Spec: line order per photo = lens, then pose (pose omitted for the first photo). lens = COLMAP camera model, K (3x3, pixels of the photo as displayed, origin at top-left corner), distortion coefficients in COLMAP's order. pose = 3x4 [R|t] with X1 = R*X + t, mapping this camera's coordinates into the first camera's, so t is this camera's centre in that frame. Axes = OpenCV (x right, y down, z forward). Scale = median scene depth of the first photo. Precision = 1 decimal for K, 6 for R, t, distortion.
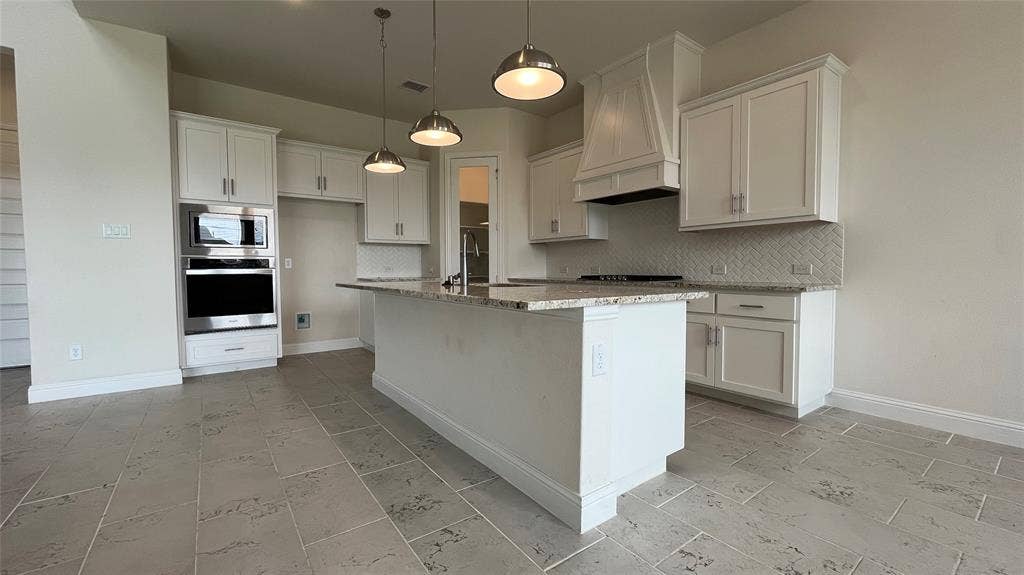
lens RADIAL K [[412.2, 0, 518.2], [0, 412.2, 284.1], [0, 0, 1]] dist [0.000262, -0.001105]
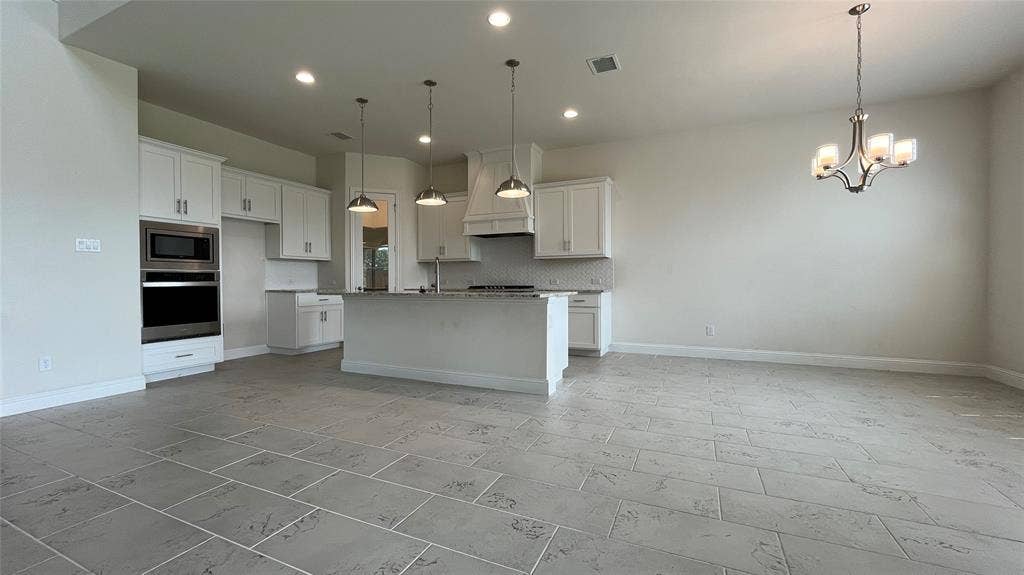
lens RADIAL K [[412.2, 0, 515.7], [0, 412.2, 284.4], [0, 0, 1]] dist [0.000262, -0.001105]
pose [[0.868447, -0.003900, 0.495766, -0.491450], [0.019422, 0.999469, -0.026159, 0.017082], [-0.495401, 0.032346, 0.868062, -0.397988]]
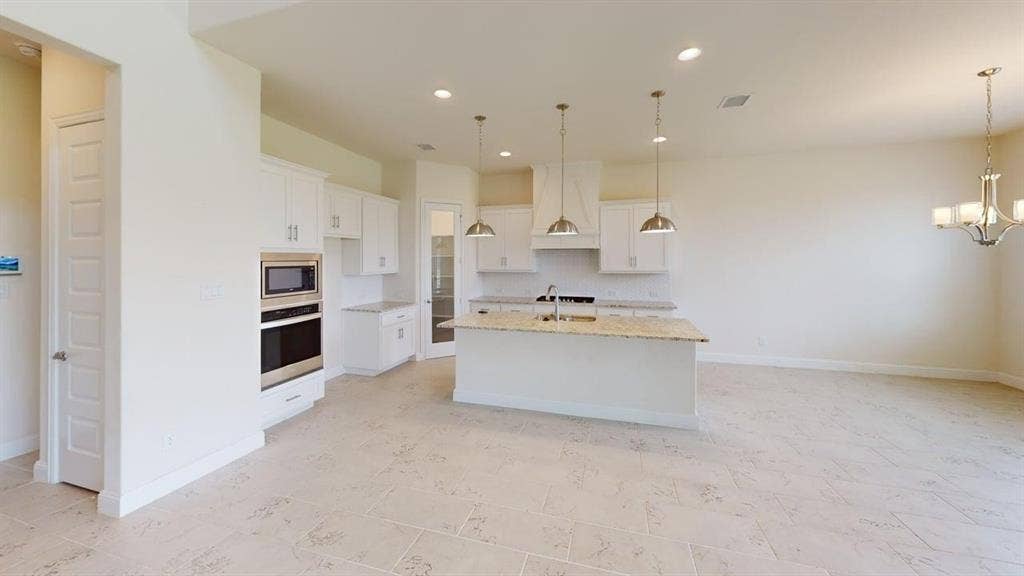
lens RADIAL K [[369.2, 0, 511.3], [0, 369.2, 283.9], [0, 0, 1]] dist [0.000455, 0.000699]
pose [[0.788091, -0.035361, 0.614543, -0.856936], [0.012292, 0.999054, 0.041724, -0.150578], [-0.615437, -0.025328, 0.787779, 0.001577]]
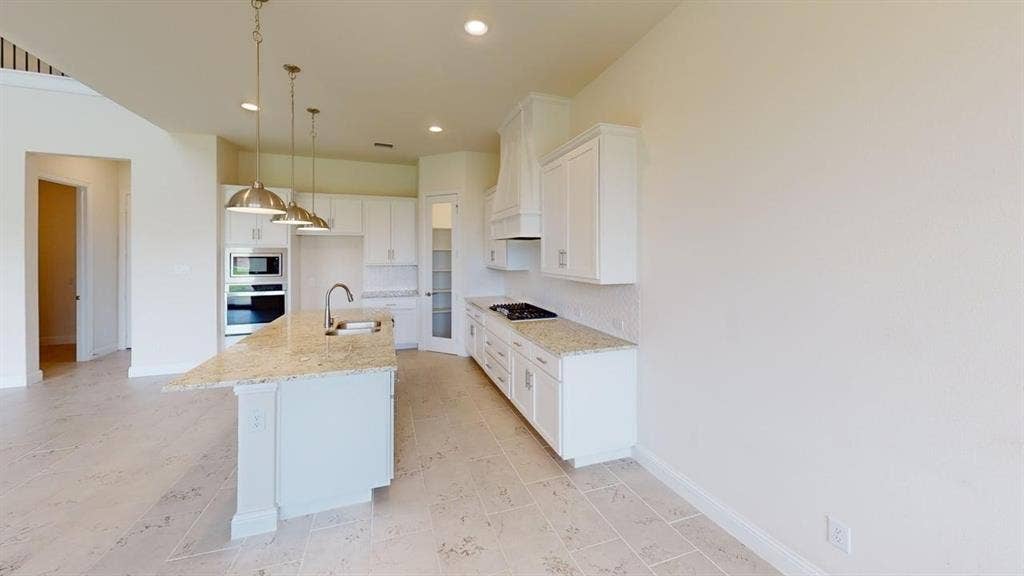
lens RADIAL K [[369.2, 0, 516.1], [0, 369.2, 288.0], [0, 0, 1]] dist [0.000455, 0.000699]
pose [[0.954696, 0.030590, -0.296005, 0.571096], [-0.014227, 0.998257, 0.057274, -0.139881], [0.297241, -0.050468, 0.953468, 0.040125]]
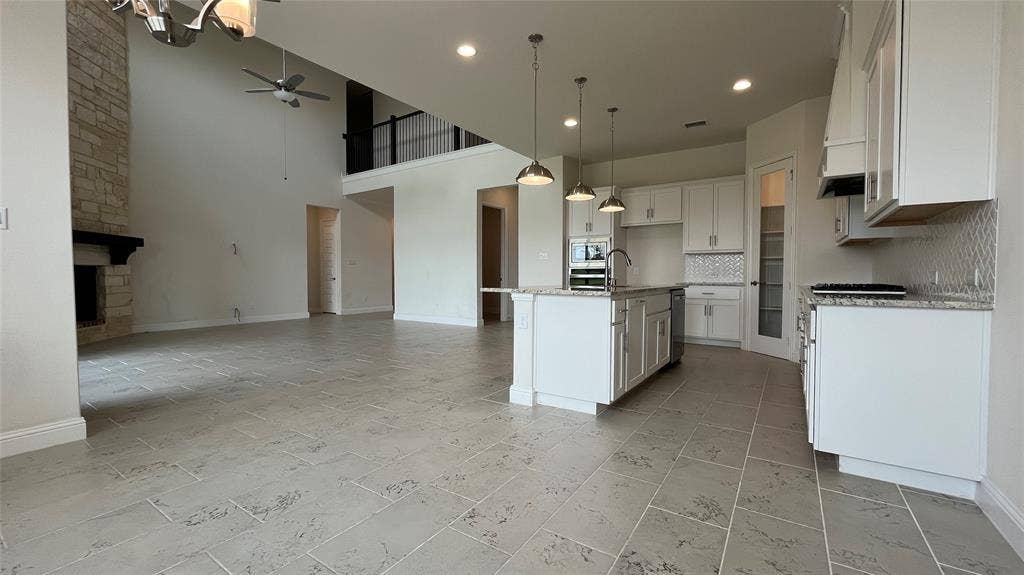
lens RADIAL K [[412.2, 0, 500.8], [0, 412.2, 274.0], [0, 0, 1]] dist [0.000262, -0.001105]
pose [[0.316773, 0.001144, -0.948501, 0.854964], [-0.036127, 0.999288, -0.010860, -0.006358], [0.947813, 0.037707, 0.316589, 0.102799]]
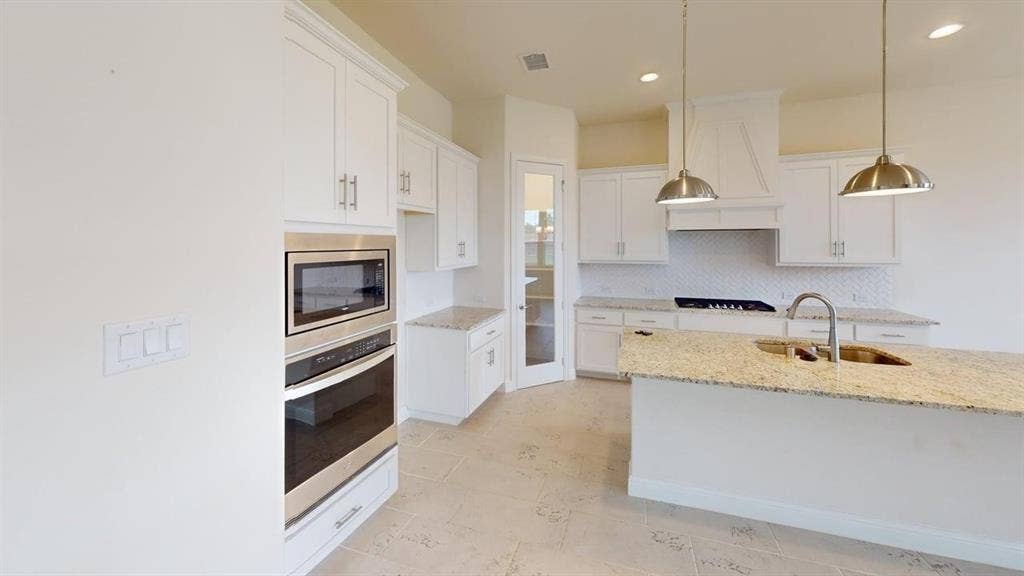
lens RADIAL K [[369.2, 0, 509.2], [0, 369.2, 283.6], [0, 0, 1]] dist [0.000455, 0.000699]
pose [[0.817391, -0.057607, 0.573195, -0.818320], [0.015230, 0.996801, 0.078462, -0.167898], [-0.575881, -0.055405, 0.815654, 0.565209]]
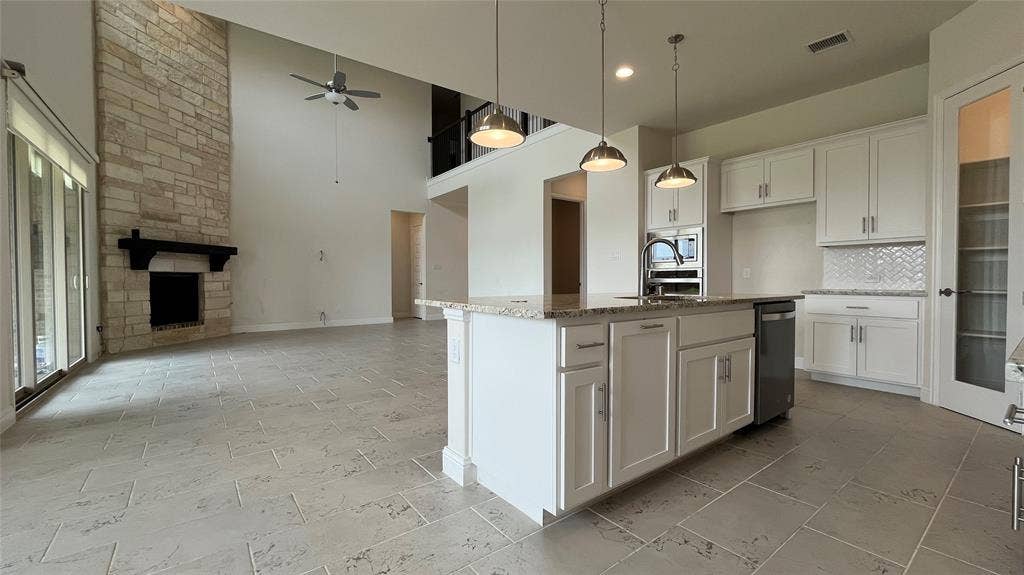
lens RADIAL K [[412.2, 0, 502.2], [0, 412.2, 277.7], [0, 0, 1]] dist [0.000262, -0.001105]
pose [[0.004204, -0.001019, -0.999991, 0.620164], [-0.032733, 0.999463, -0.001156, -0.020195], [0.999455, 0.032738, 0.004168, 0.472211]]
